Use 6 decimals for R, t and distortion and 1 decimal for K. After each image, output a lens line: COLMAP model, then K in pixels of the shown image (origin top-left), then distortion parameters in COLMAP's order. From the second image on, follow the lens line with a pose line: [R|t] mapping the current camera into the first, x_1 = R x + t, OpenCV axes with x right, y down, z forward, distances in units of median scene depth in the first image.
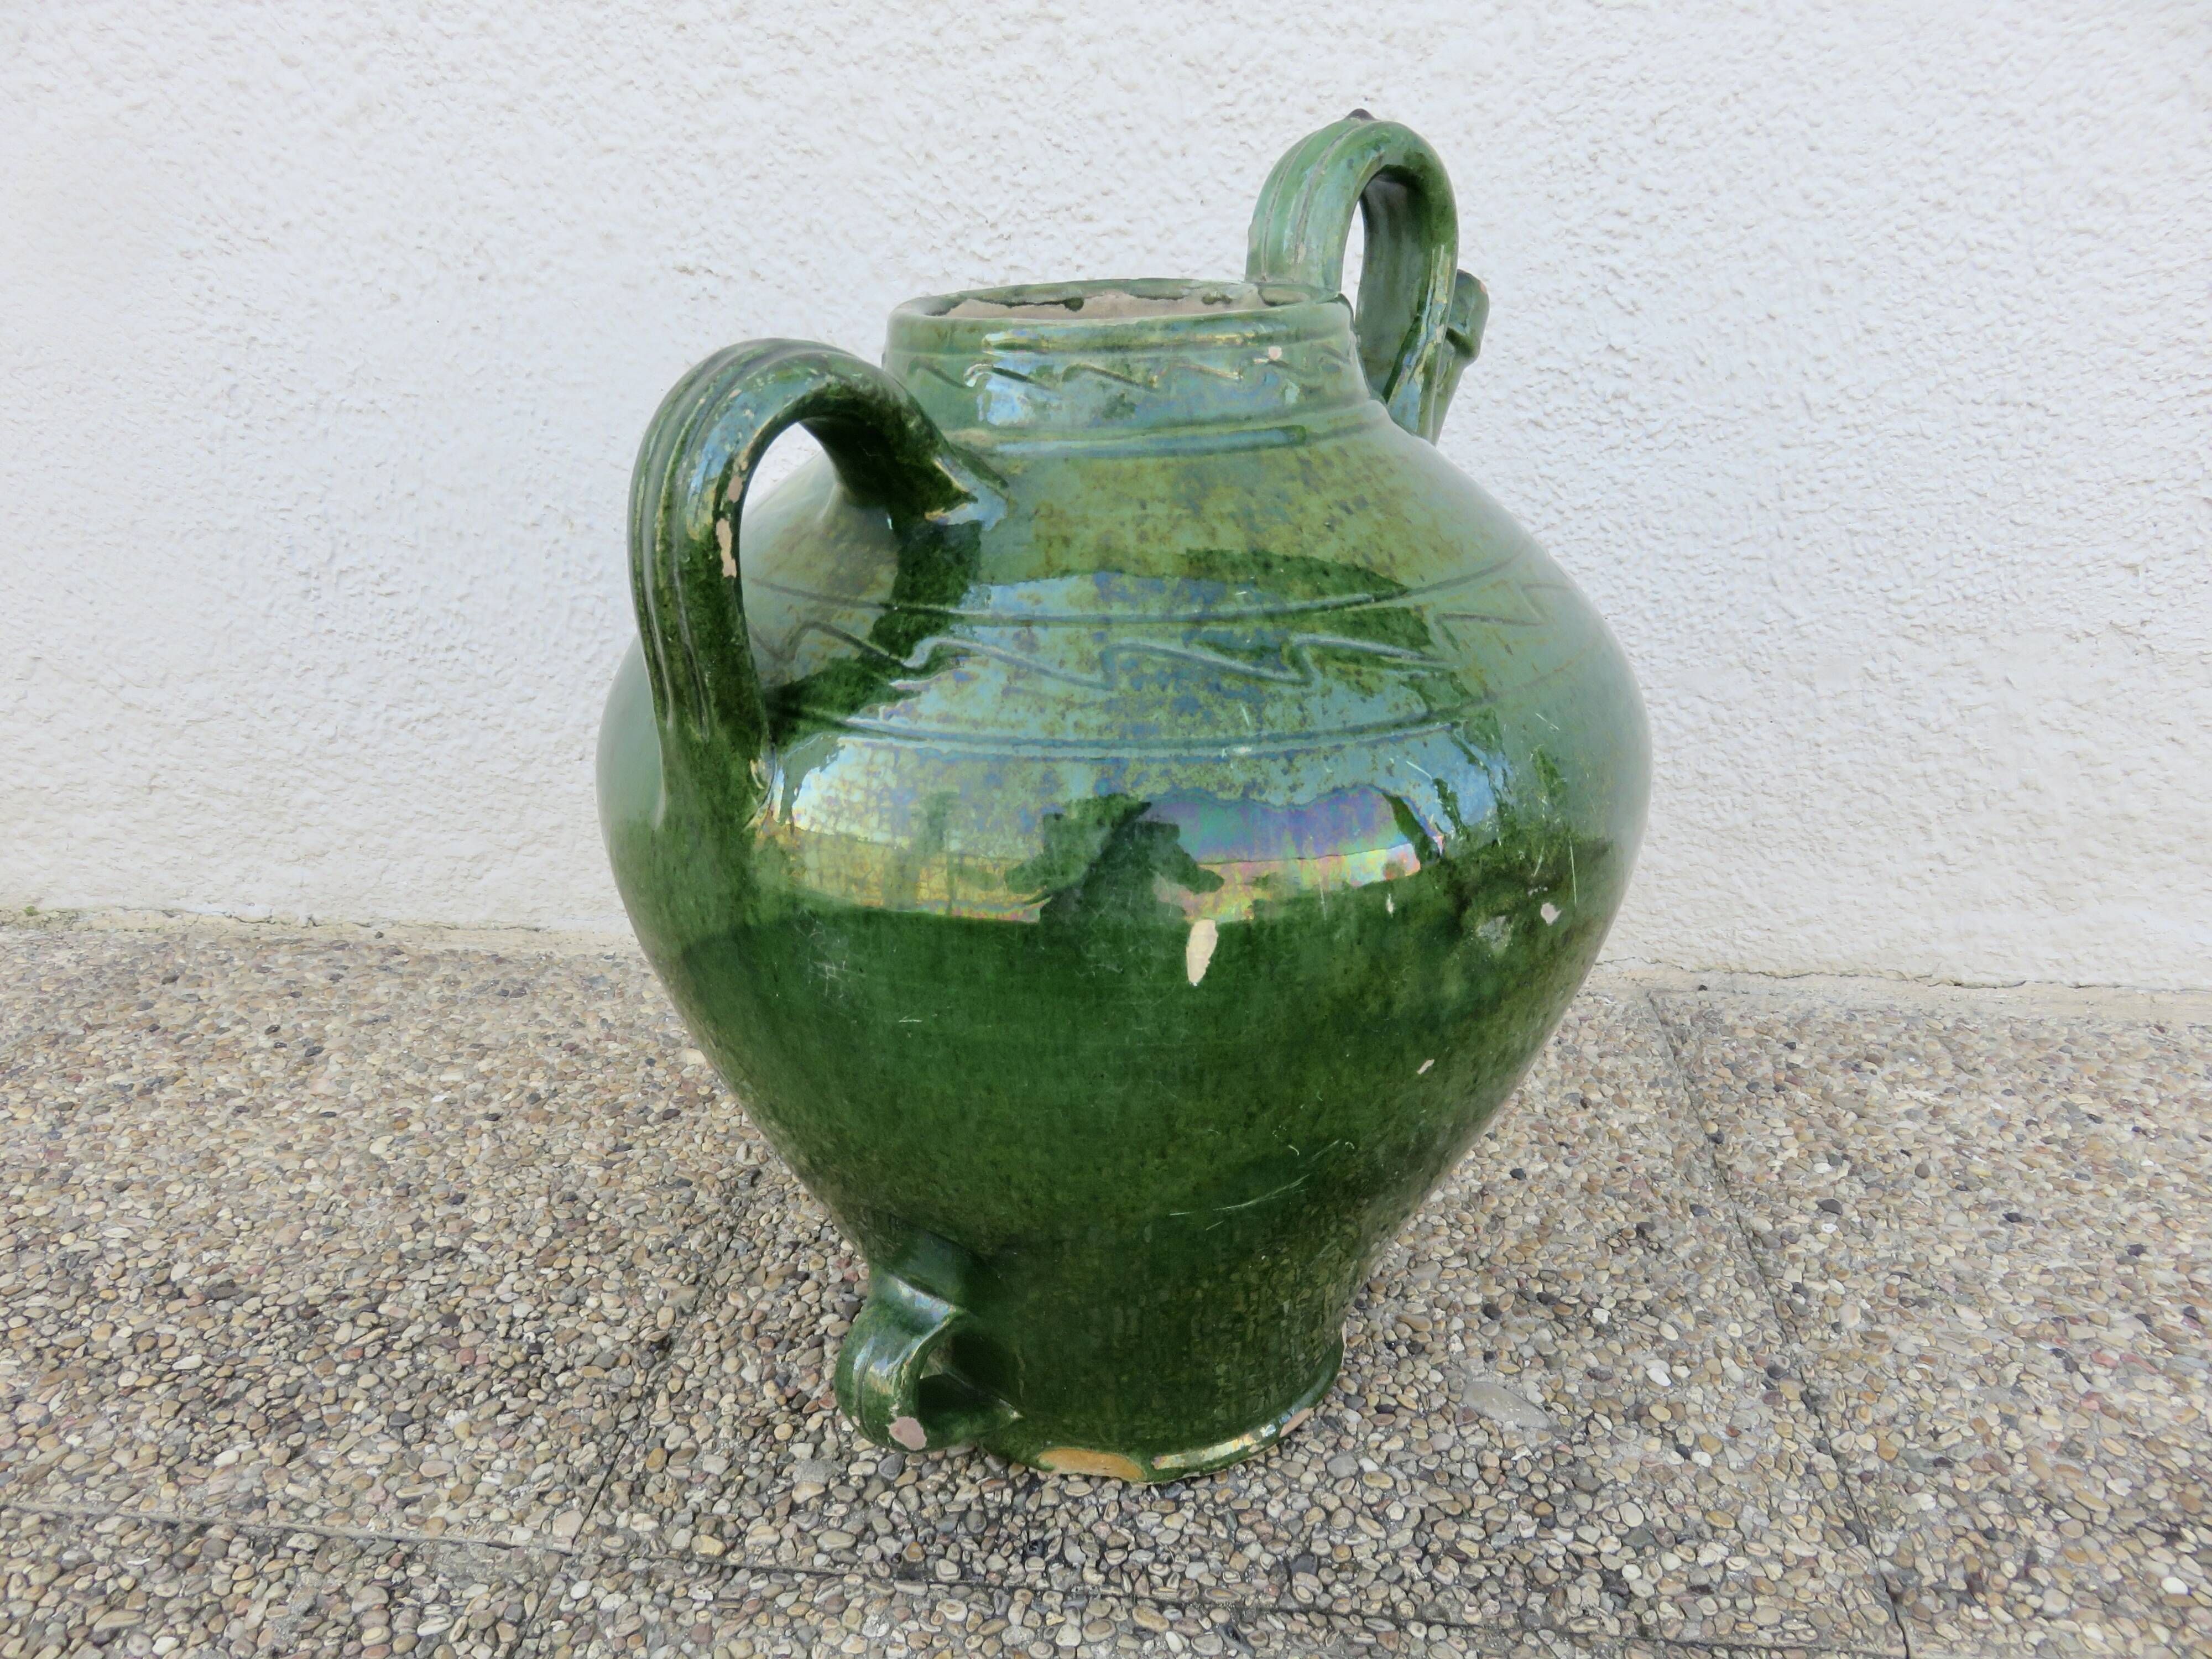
lens RADIAL K [[1665.6, 0, 1120.1], [0, 1665.6, 826.0], [0, 0, 1]] dist [-0.006580, -0.002665]
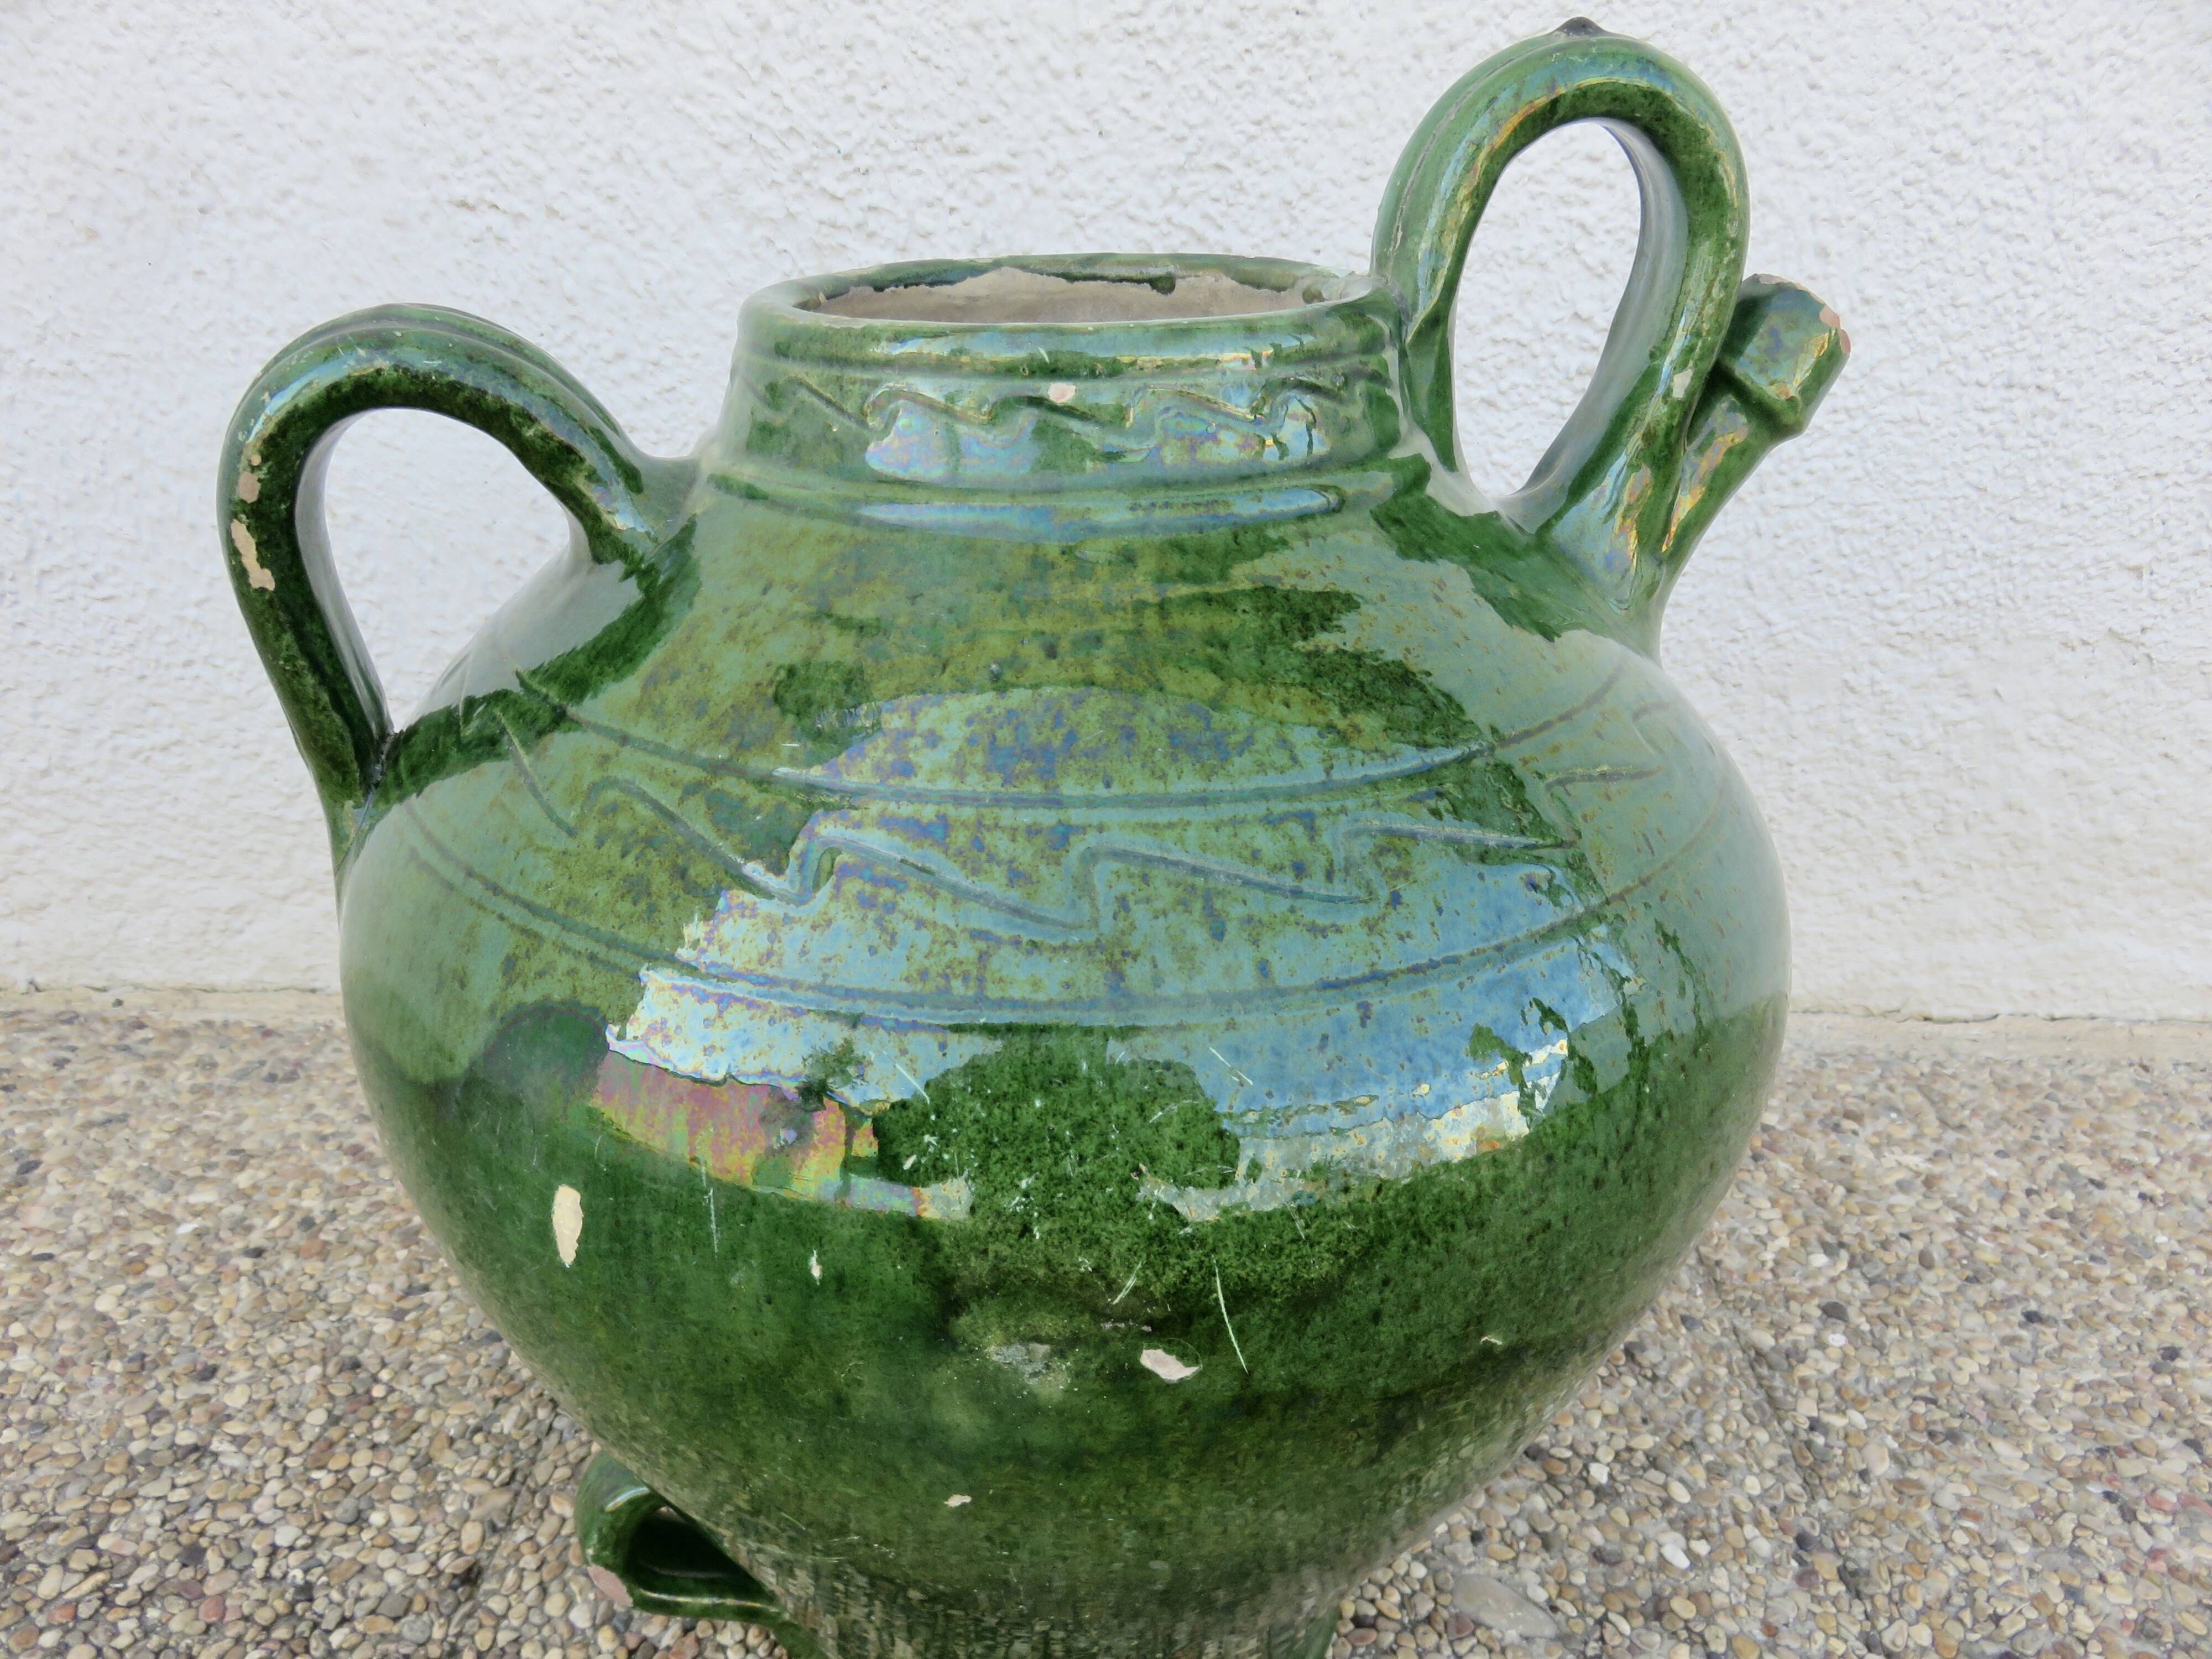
lens RADIAL K [[1665.6, 0, 1123.6], [0, 1665.6, 830.3], [0, 0, 1]] dist [-0.006580, -0.002665]
pose [[0.995312, -0.018219, 0.094985, -0.028417], [0.013714, 0.998759, 0.047872, -0.076631], [-0.095739, -0.046345, 0.994327, 0.178940]]
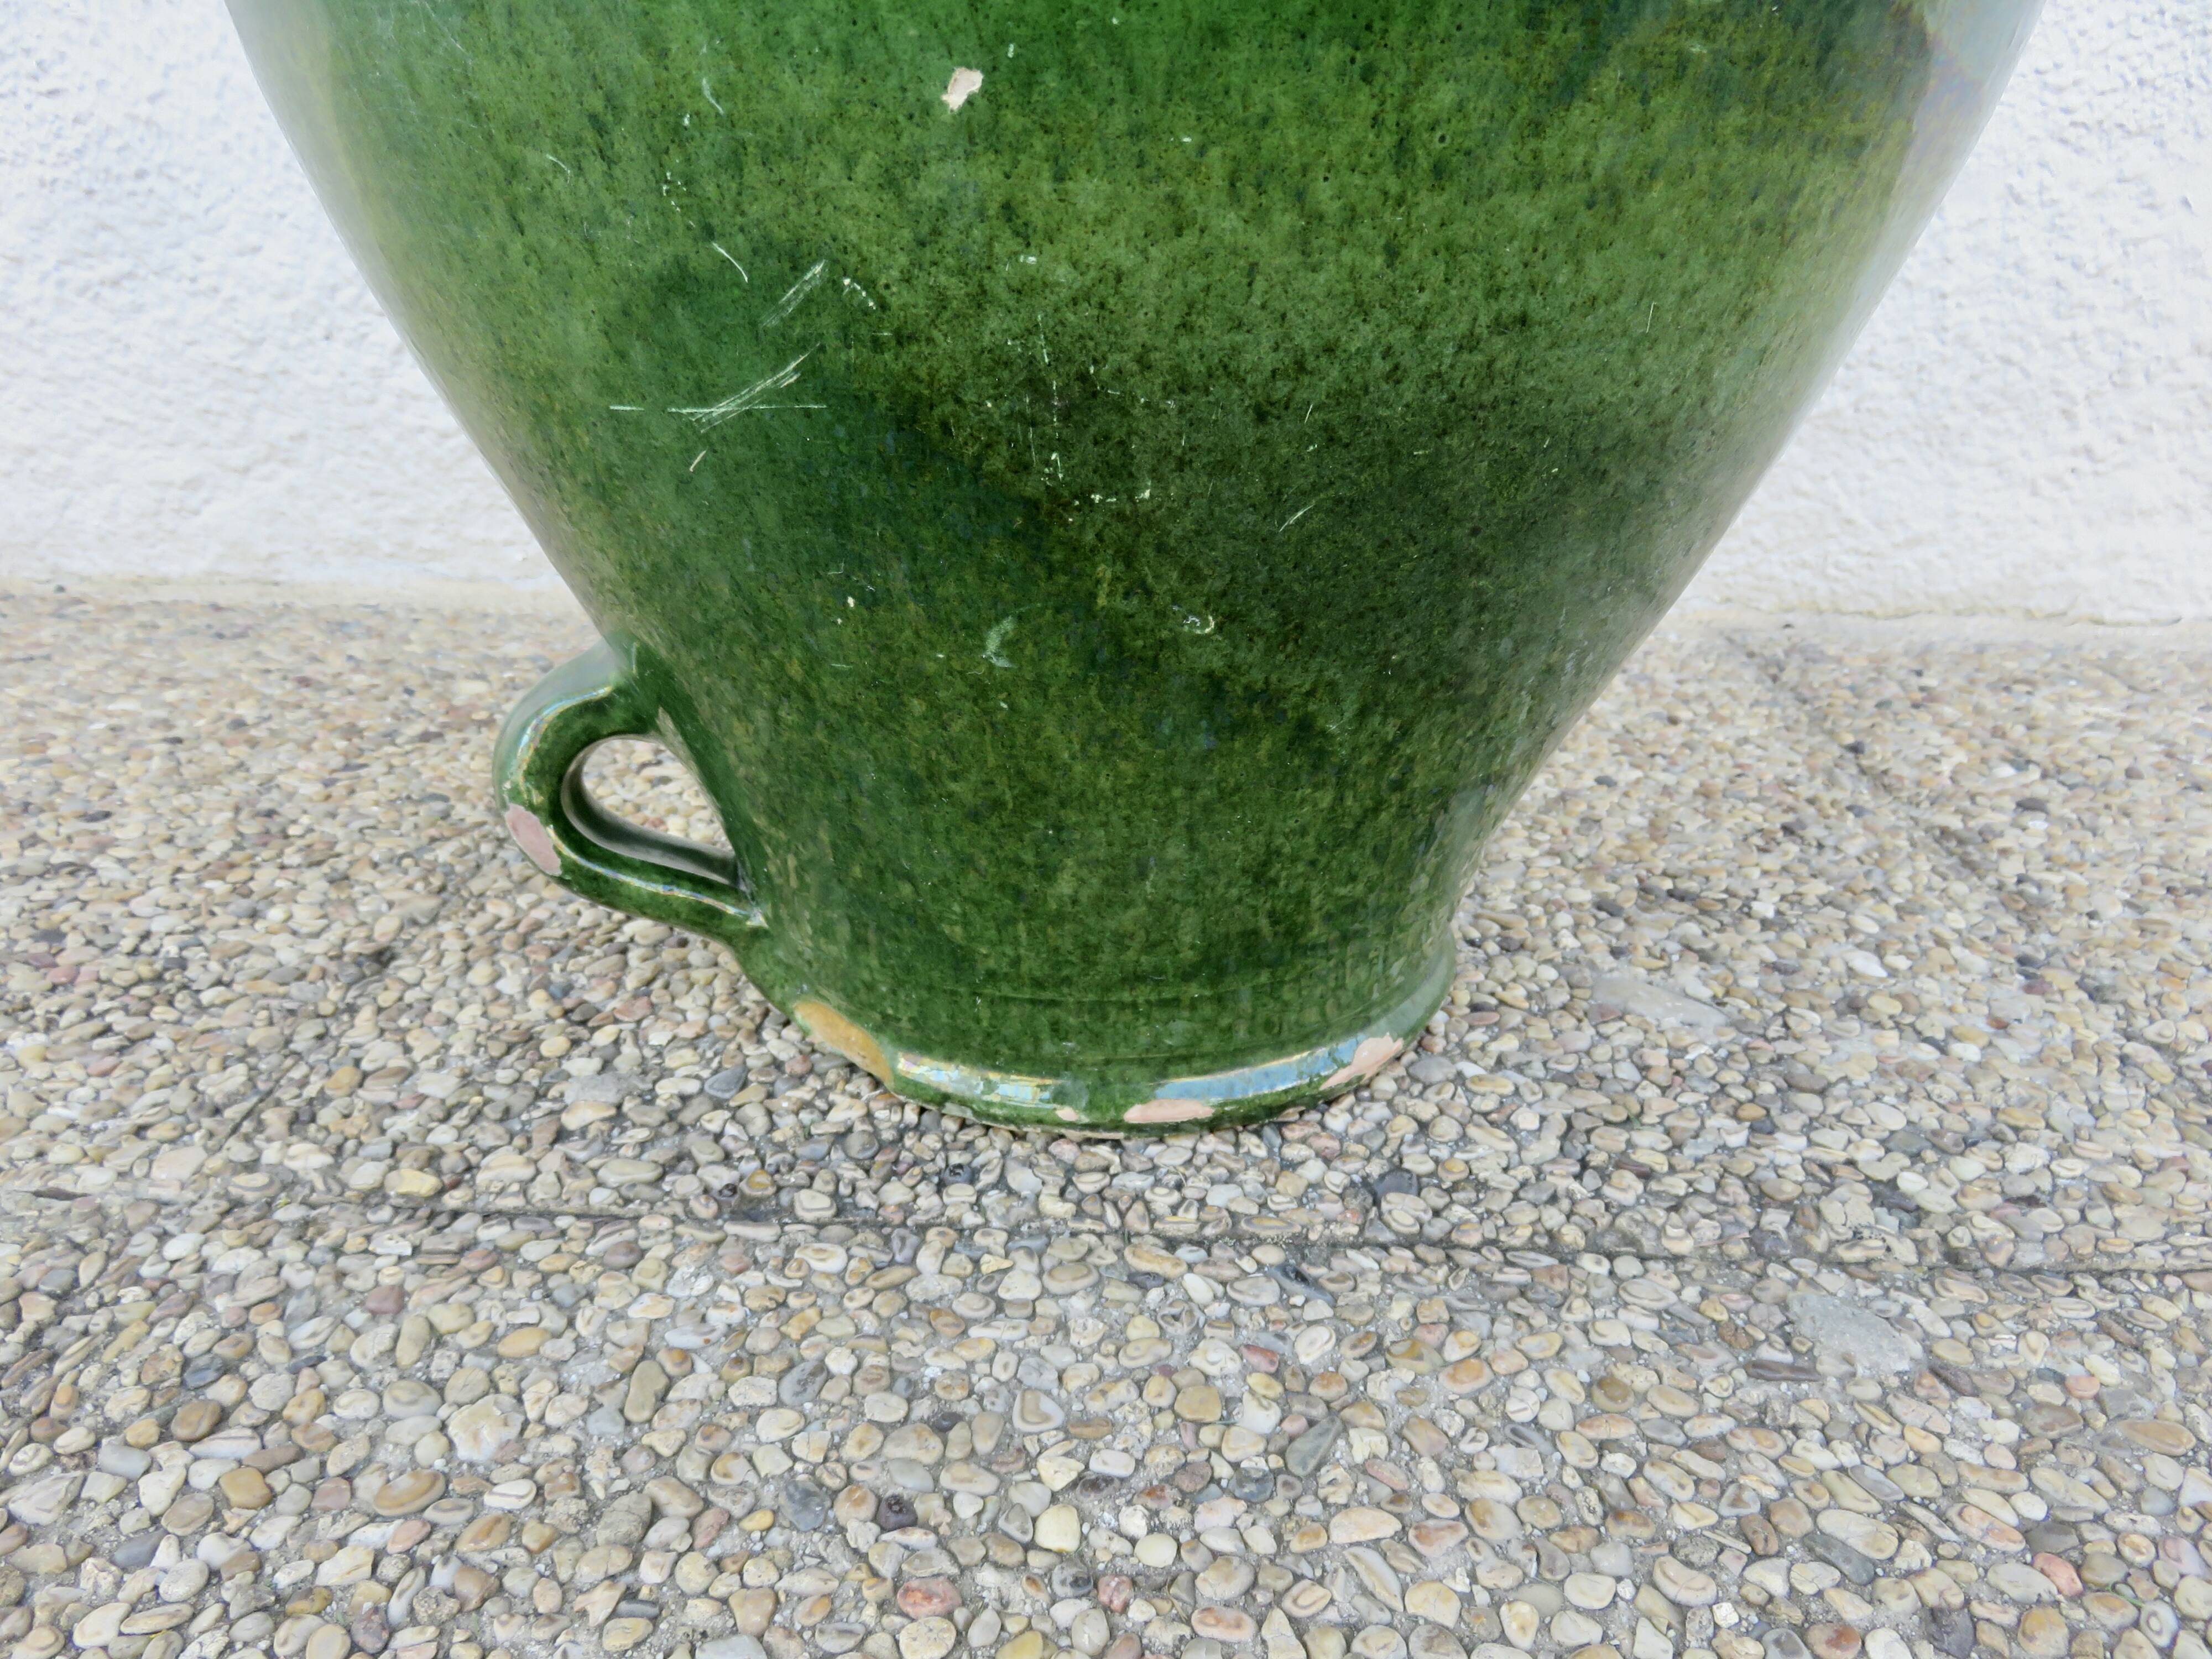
lens RADIAL K [[1665.6, 0, 1119.9], [0, 1665.6, 828.5], [0, 0, 1]] dist [-0.006580, -0.002665]
pose [[0.997628, -0.005276, 0.068630, -0.026639], [0.004605, 0.999940, 0.009937, 0.240256], [-0.068678, -0.009597, 0.997593, 0.307612]]
